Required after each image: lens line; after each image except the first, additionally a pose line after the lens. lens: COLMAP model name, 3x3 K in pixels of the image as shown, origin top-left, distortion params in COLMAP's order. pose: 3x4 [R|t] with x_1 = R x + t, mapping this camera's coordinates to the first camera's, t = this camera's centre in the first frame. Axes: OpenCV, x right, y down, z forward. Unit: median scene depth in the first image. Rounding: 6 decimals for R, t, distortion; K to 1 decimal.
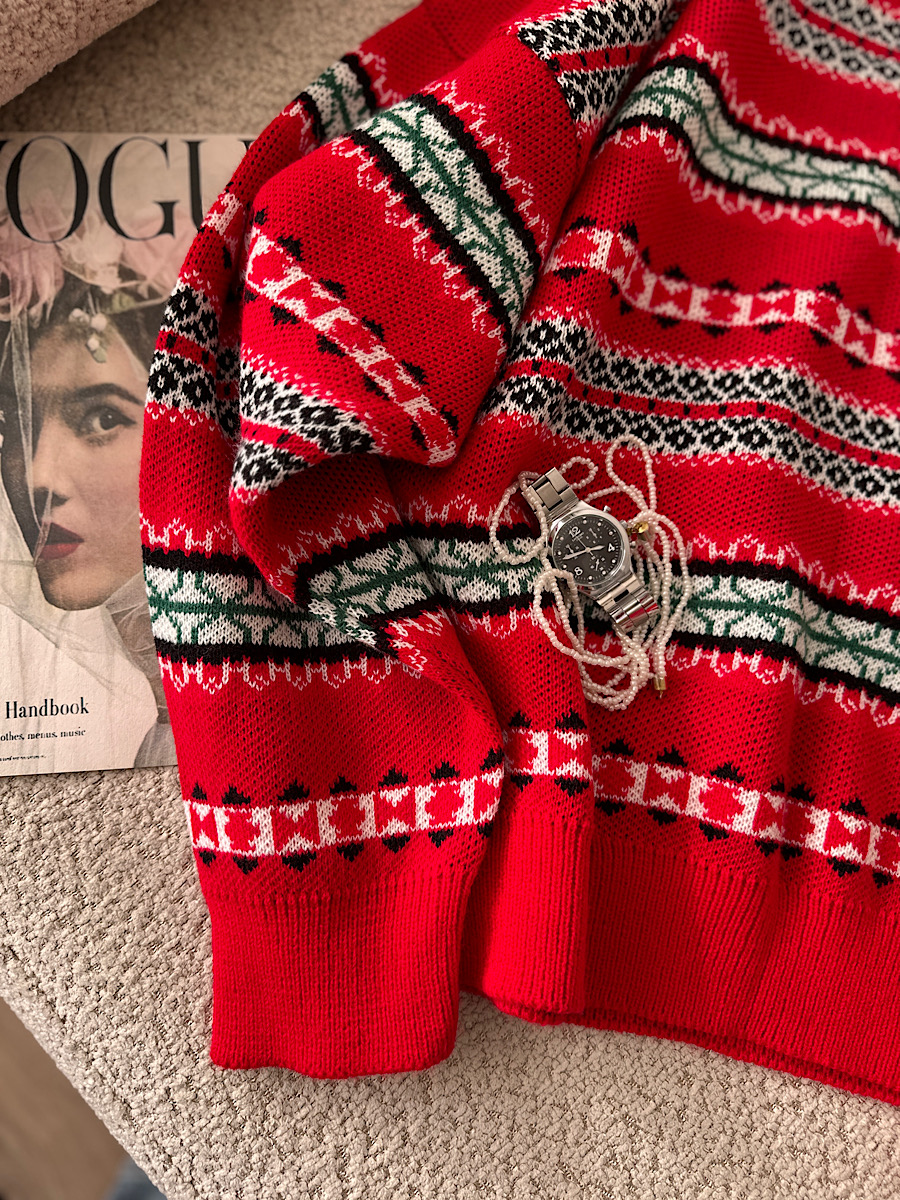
lens RADIAL K [[868.5, 0, 452.9], [0, 868.5, 594.4], [0, 0, 1]] dist [-0.017145, -0.001316]
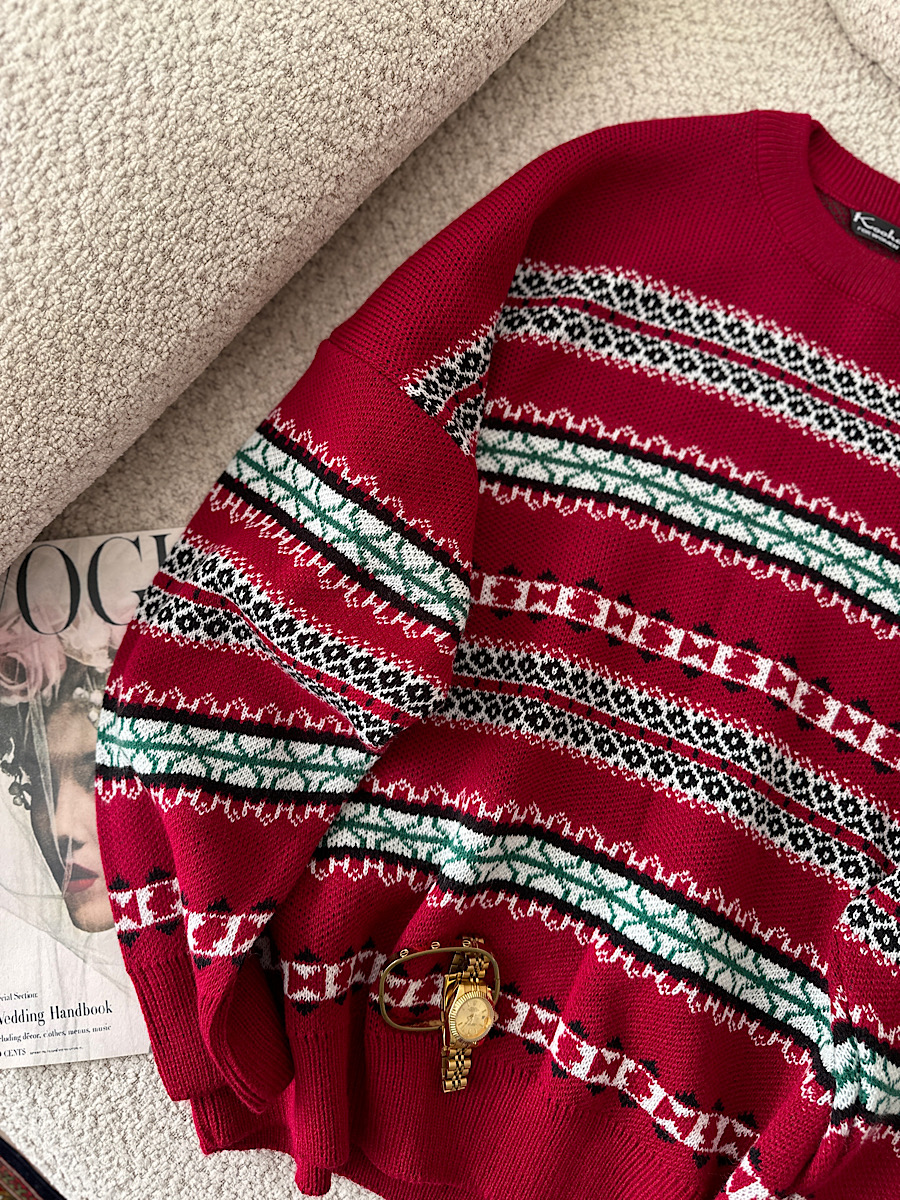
lens RADIAL K [[867.6, 0, 458.0], [0, 867.6, 594.6], [0, 0, 1]] dist [-0.014886, -0.001025]
pose [[0.993306, -0.070366, -0.091607, 0.256391], [0.077042, 0.994461, 0.071501, -0.593382], [0.086069, -0.078080, 0.993225, -0.209064]]
